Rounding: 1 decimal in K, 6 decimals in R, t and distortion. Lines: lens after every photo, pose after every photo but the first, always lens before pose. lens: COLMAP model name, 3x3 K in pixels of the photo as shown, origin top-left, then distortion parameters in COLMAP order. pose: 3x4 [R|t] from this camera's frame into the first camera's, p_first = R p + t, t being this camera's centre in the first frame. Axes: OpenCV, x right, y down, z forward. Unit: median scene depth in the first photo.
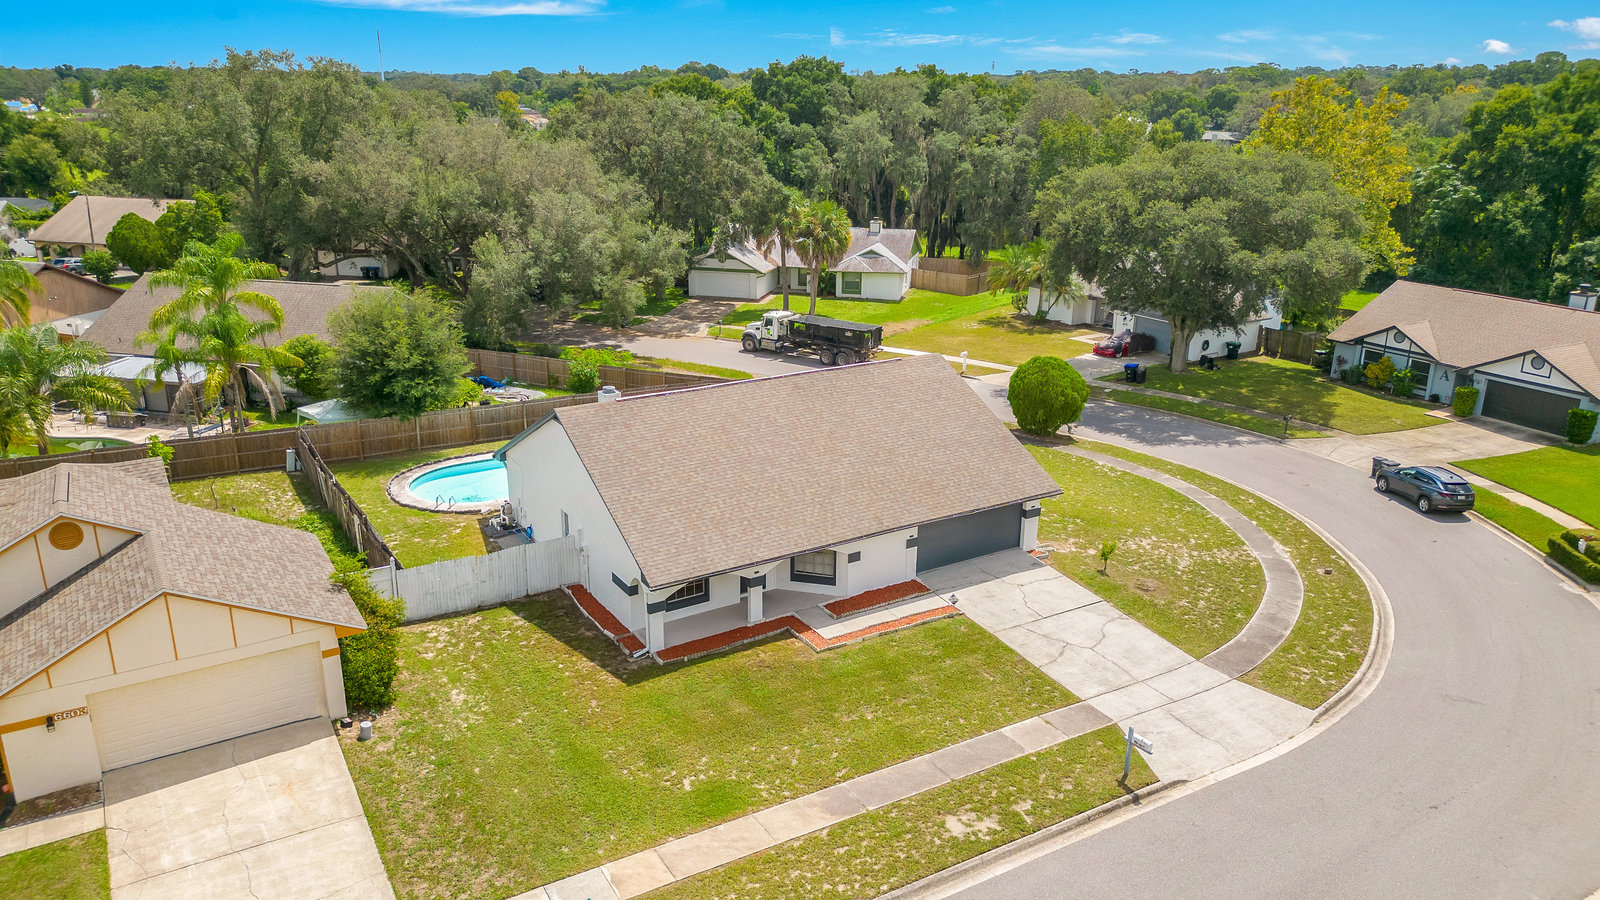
lens RADIAL K [[1135.8, 0, 800.0], [0, 1135.8, 450.0], [0, 0, 1]] dist [0.085495, -0.099677]
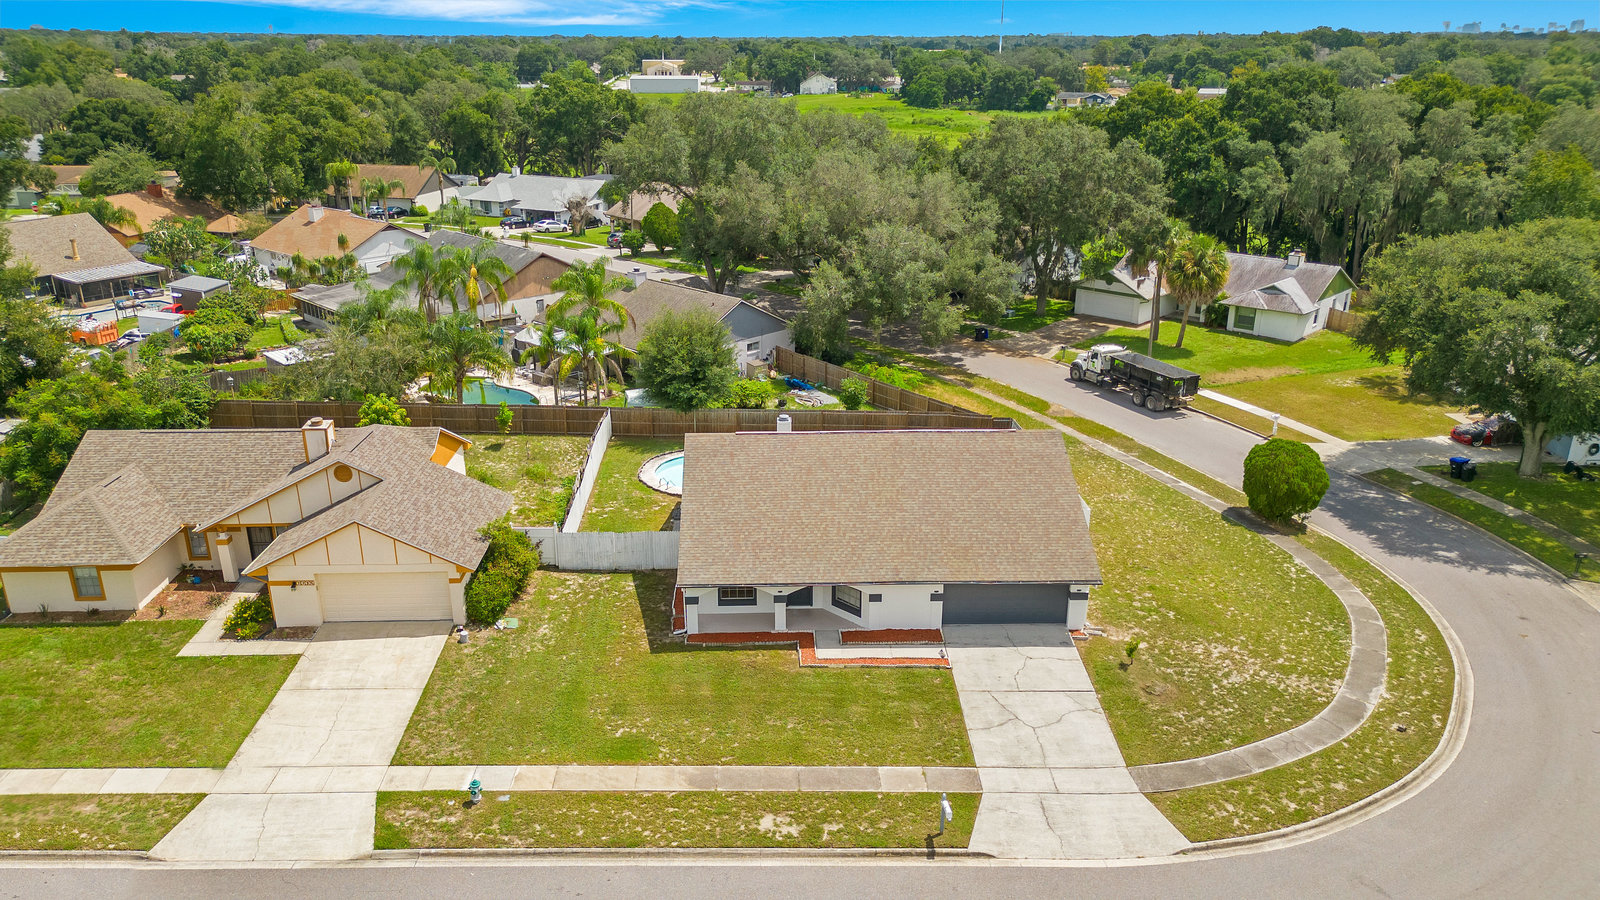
lens RADIAL K [[1135.8, 0, 800.0], [0, 1135.8, 450.0], [0, 0, 1]] dist [0.085495, -0.099677]
pose [[0.863314, 0.167781, -0.475961, 0.487783], [-0.150818, 0.985792, 0.073942, -0.125517], [0.481605, 0.007948, 0.876352, -0.072384]]
